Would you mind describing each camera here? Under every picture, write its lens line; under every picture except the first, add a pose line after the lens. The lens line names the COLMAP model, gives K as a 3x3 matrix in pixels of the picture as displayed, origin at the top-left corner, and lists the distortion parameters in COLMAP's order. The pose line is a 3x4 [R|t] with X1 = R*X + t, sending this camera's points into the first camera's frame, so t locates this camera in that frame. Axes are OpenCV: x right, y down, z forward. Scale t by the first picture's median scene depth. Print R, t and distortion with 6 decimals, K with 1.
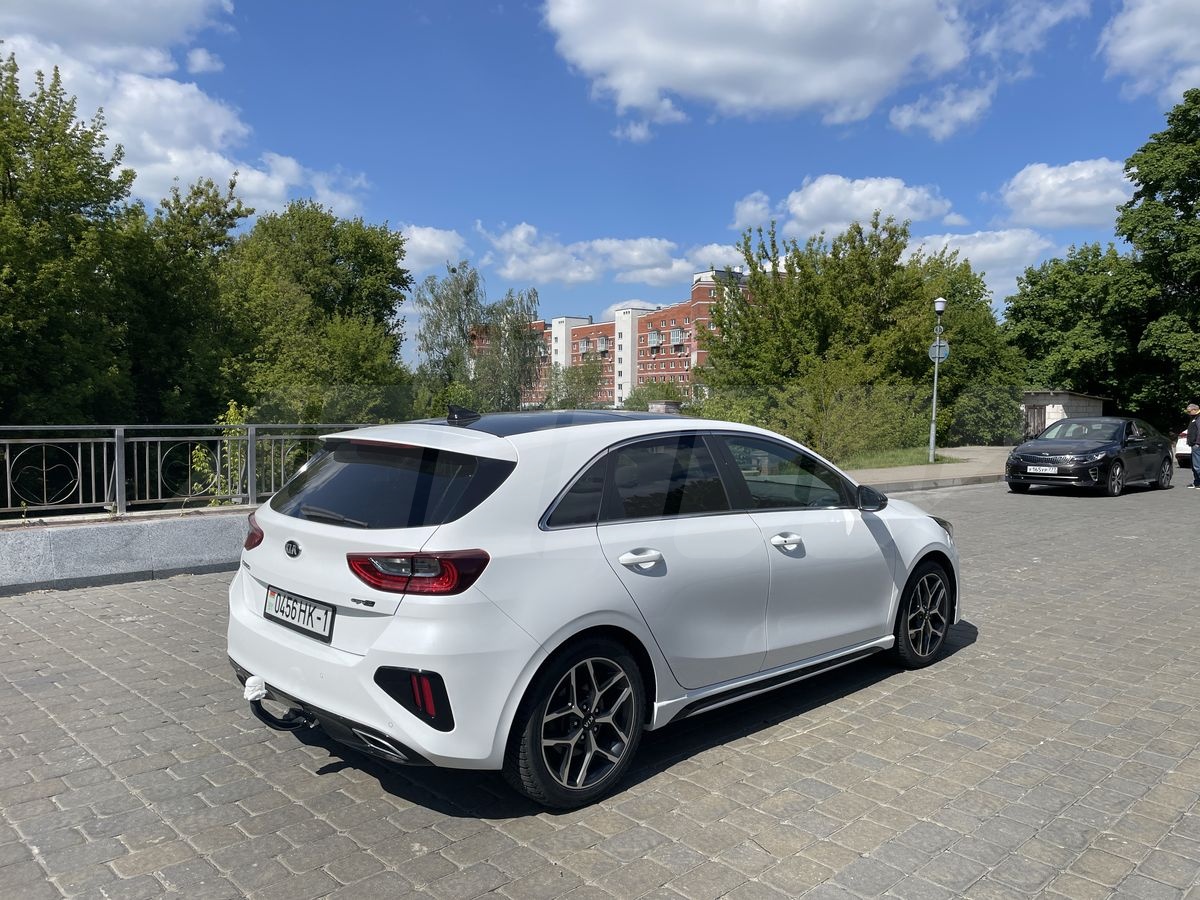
lens RADIAL K [[910.7, 0, 603.3], [0, 910.7, 456.6], [0, 0, 1]] dist [0.091862, -0.132280]
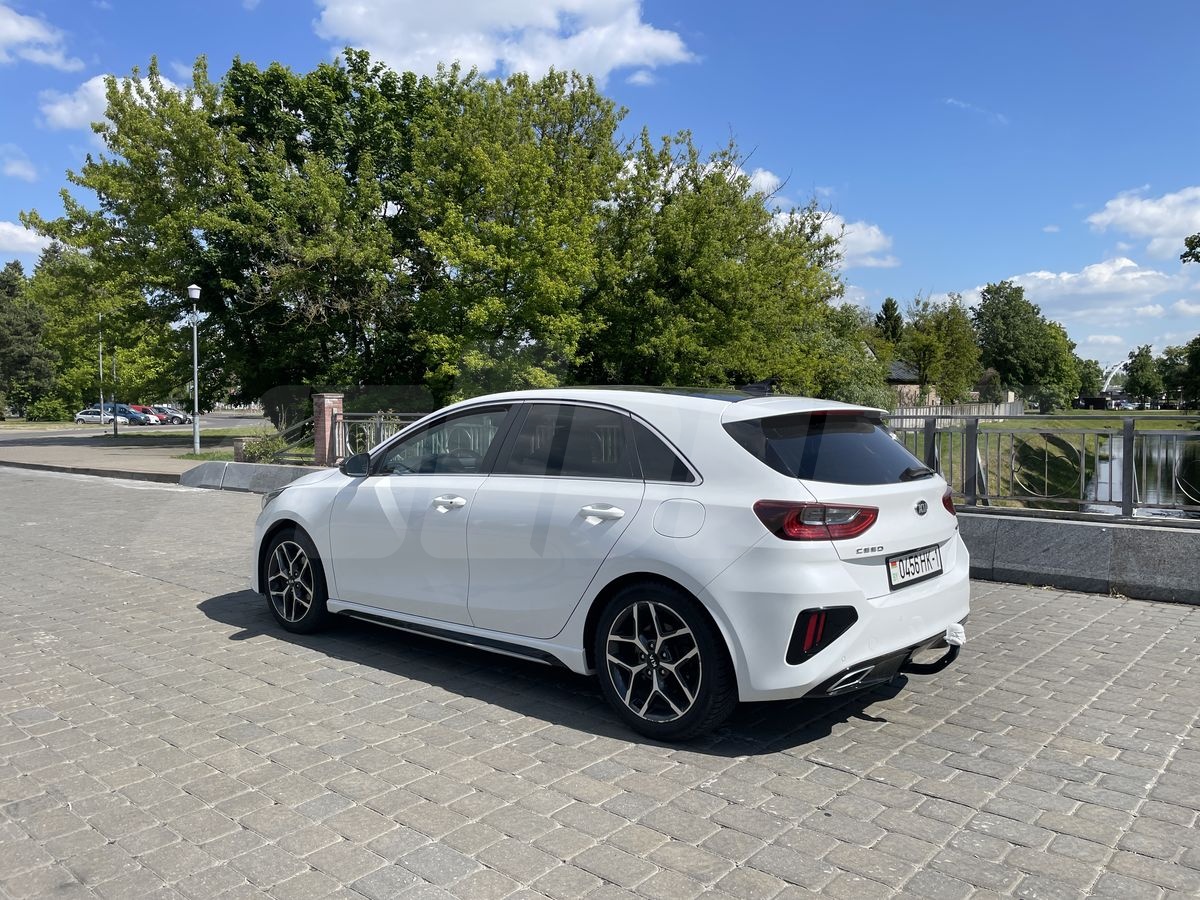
lens RADIAL K [[911.6, 0, 597.7], [0, 911.6, 452.1], [0, 0, 1]] dist [0.088854, -0.129235]
pose [[-0.085523, -0.058619, 0.994610, -1.341771], [0.057047, 0.996342, 0.063626, -0.055131], [-0.994702, 0.062181, -0.081866, 1.418016]]
